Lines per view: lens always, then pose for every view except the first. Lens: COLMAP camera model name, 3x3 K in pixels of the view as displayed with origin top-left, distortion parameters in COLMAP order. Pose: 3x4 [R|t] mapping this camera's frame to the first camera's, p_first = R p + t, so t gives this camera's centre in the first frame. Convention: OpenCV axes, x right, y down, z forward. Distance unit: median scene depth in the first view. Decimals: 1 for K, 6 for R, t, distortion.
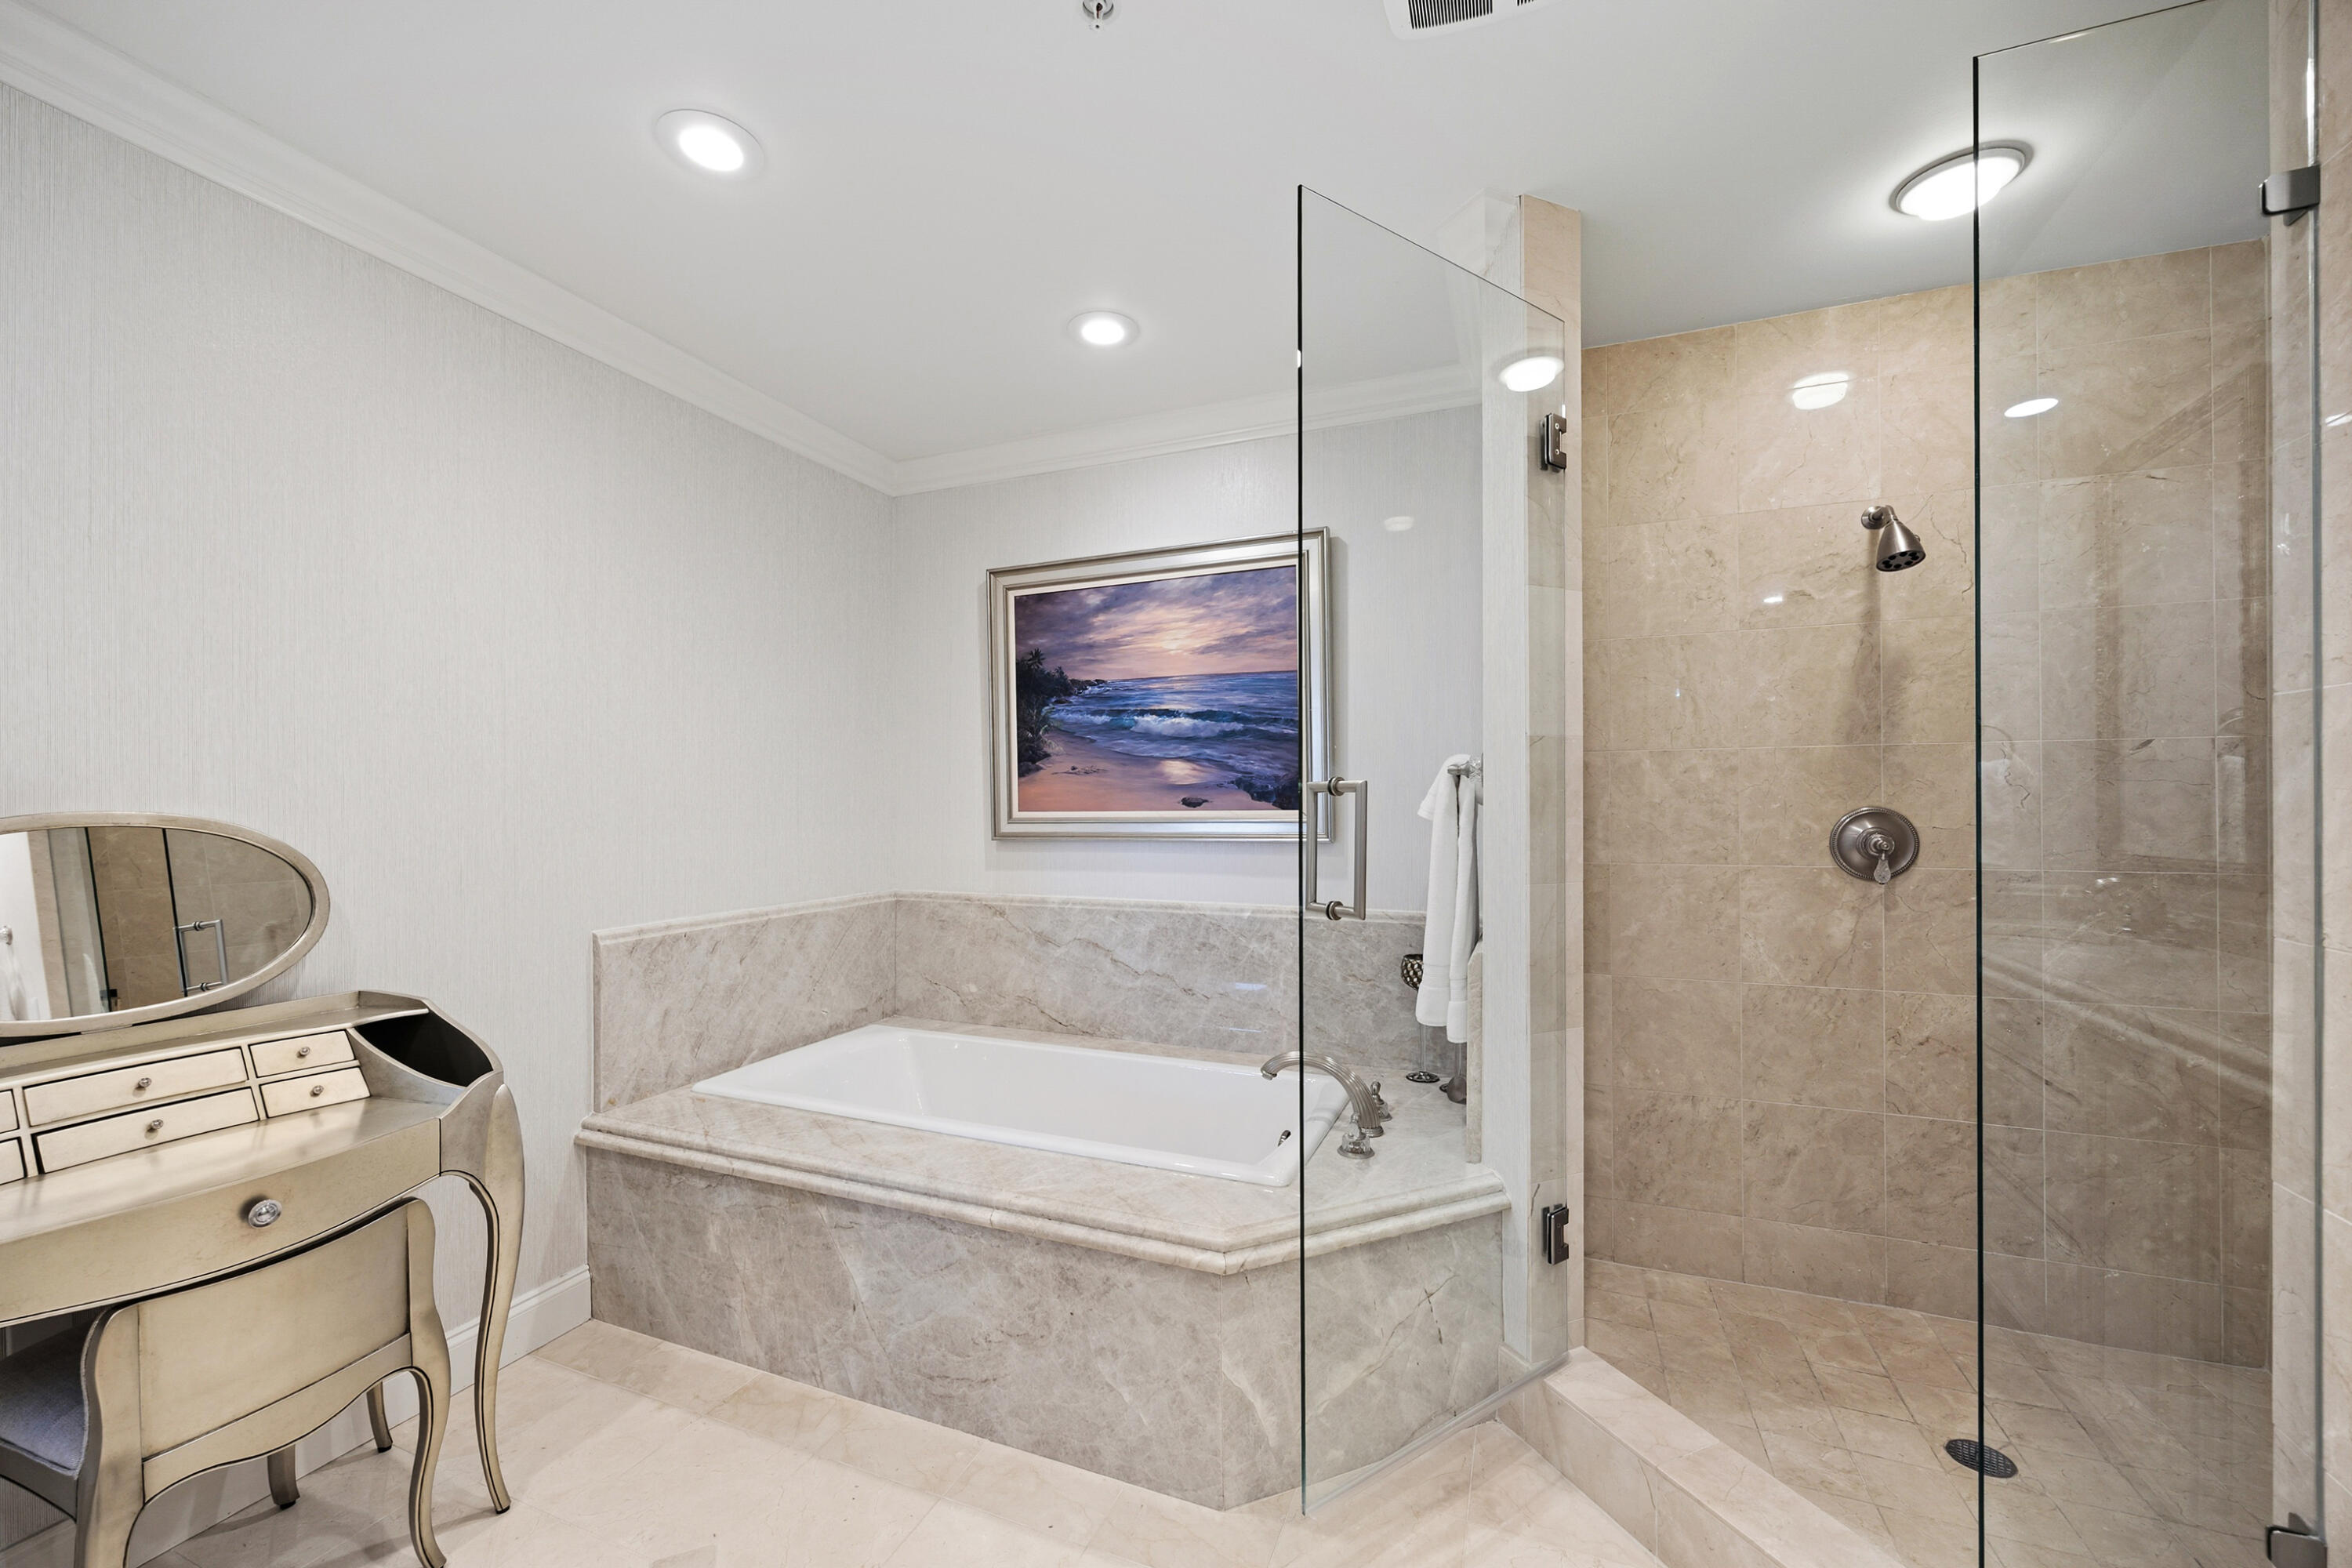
lens RADIAL K [[918.7, 0, 1179.6], [0, 918.7, 806.2], [0, 0, 1]] dist [-0.001652, 0.000027]
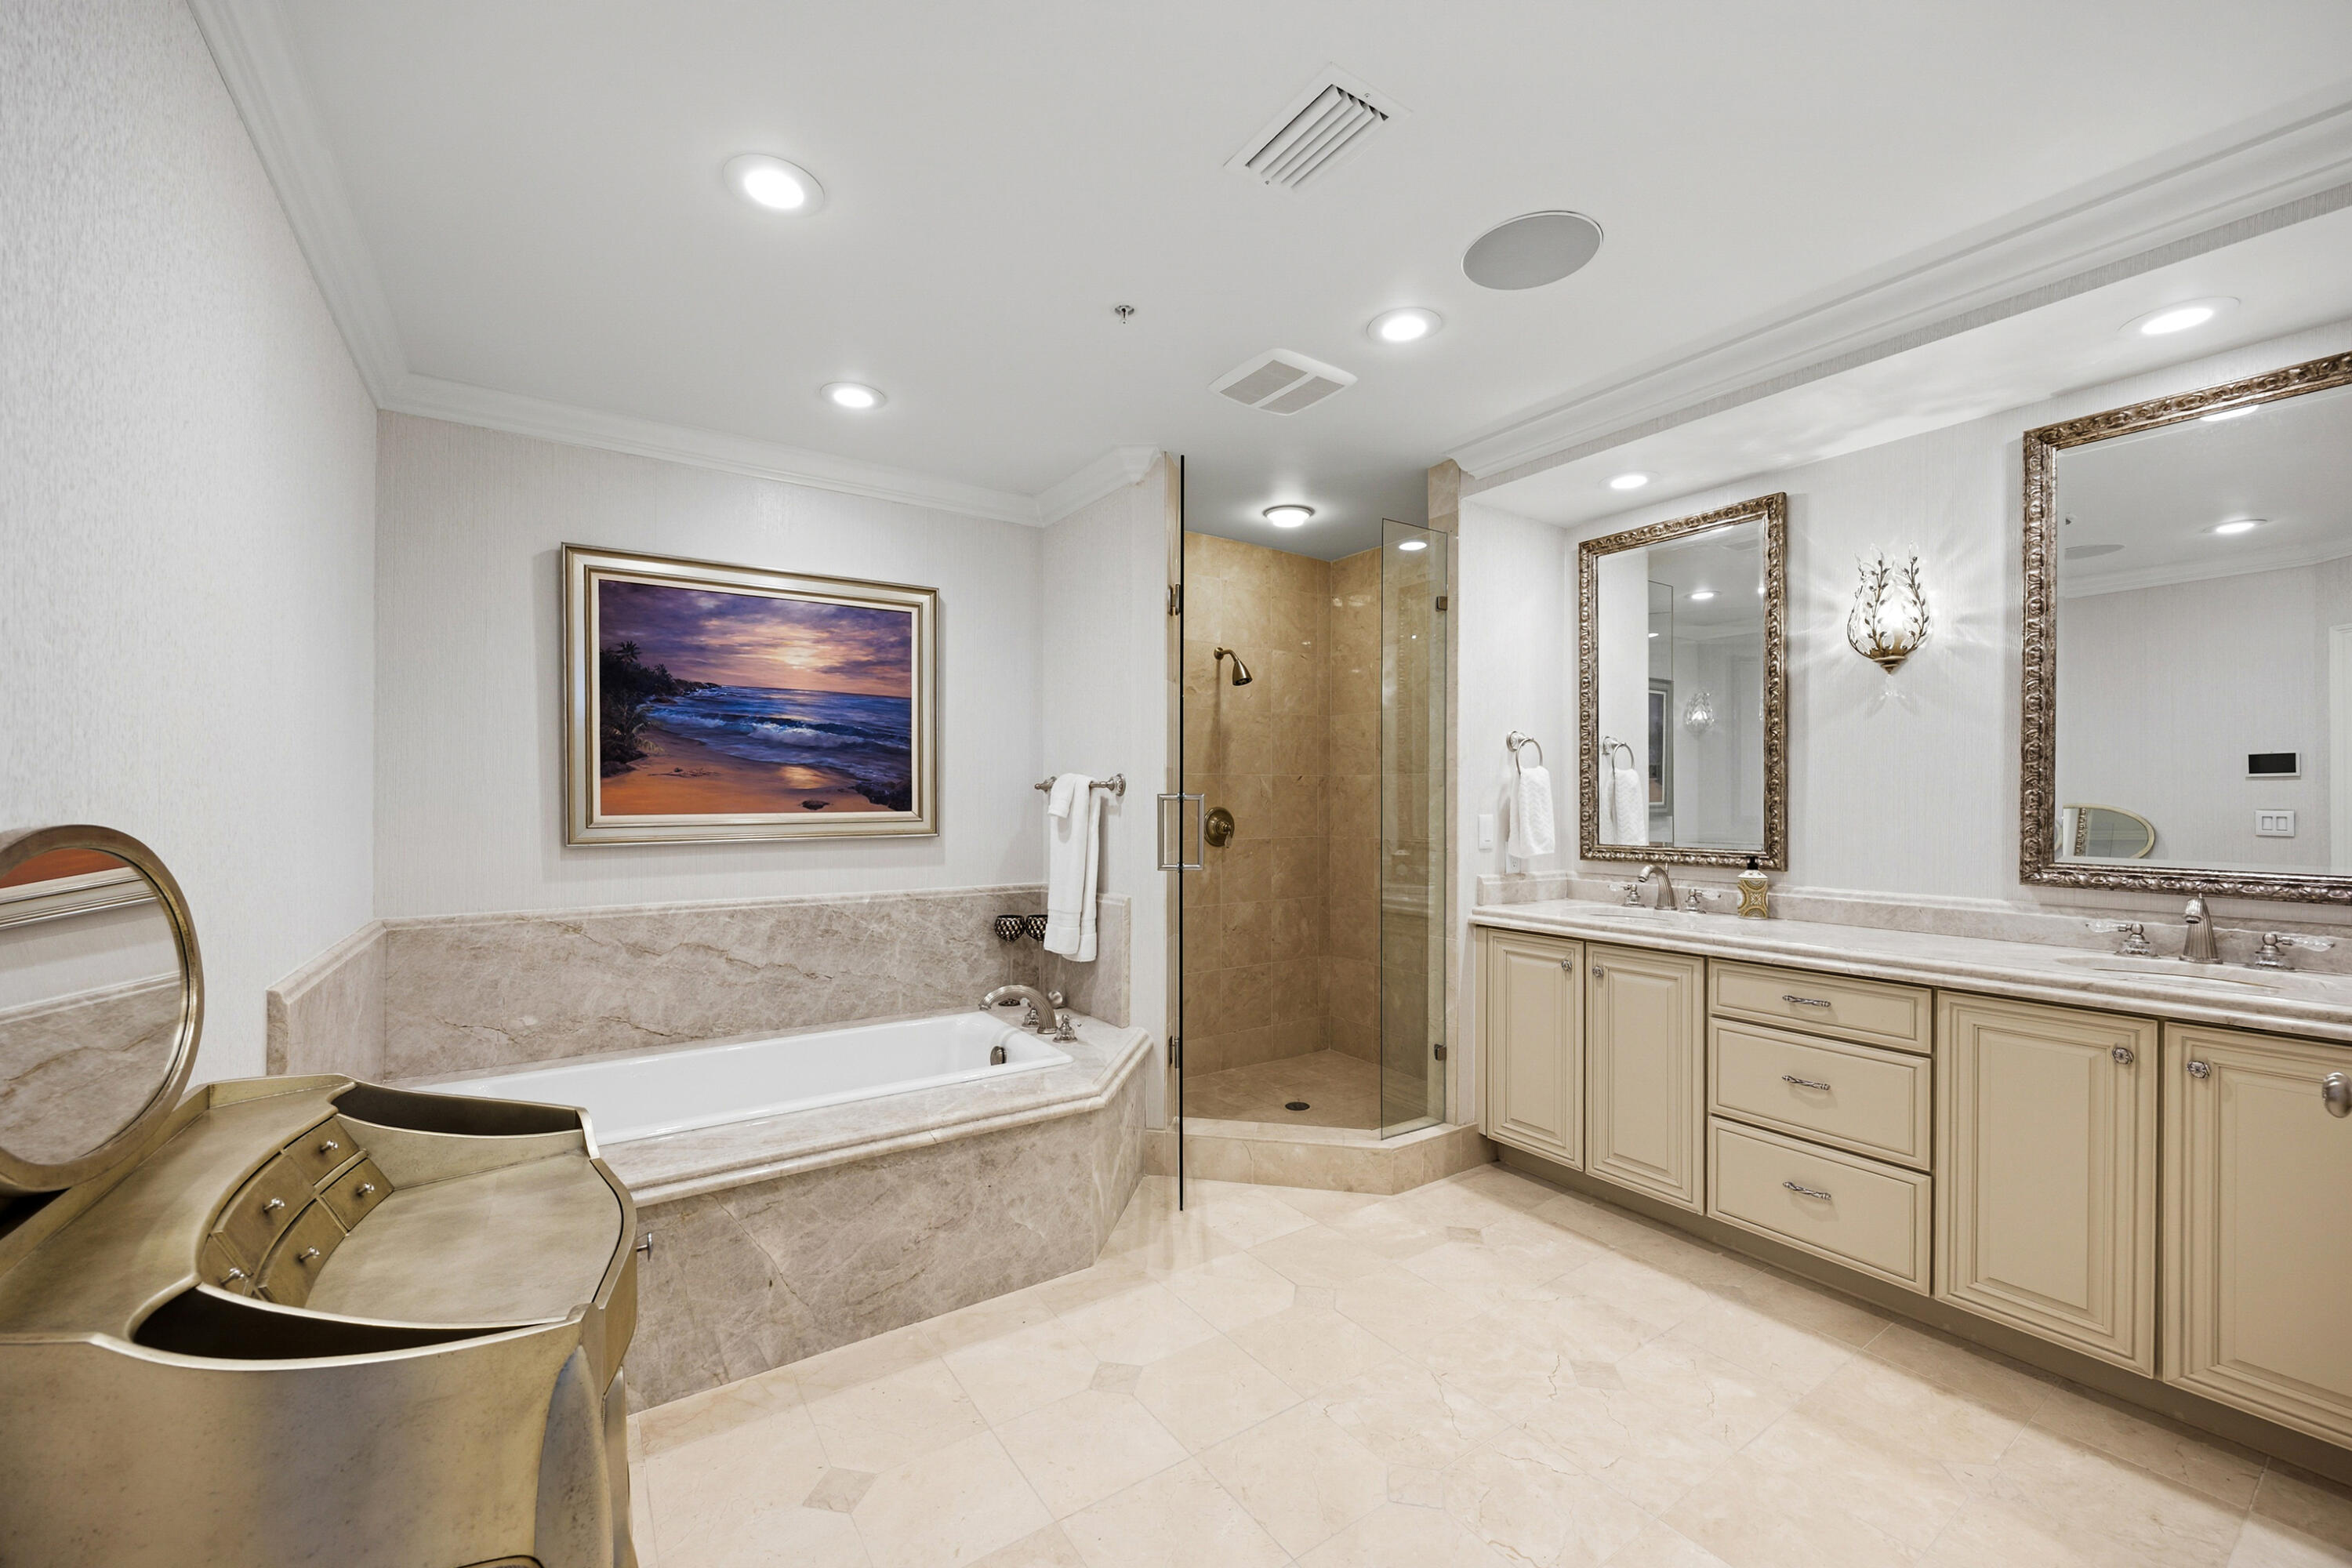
lens RADIAL K [[923.0, 0, 1187.1], [0, 923.0, 809.1], [0, 0, 1]] dist [0.000040, 0.000169]
pose [[0.550750, -0.005364, 0.834653, -0.665741], [0.002269, 0.999985, 0.004929, -0.003744], [-0.834667, -0.000820, 0.550754, 0.008075]]
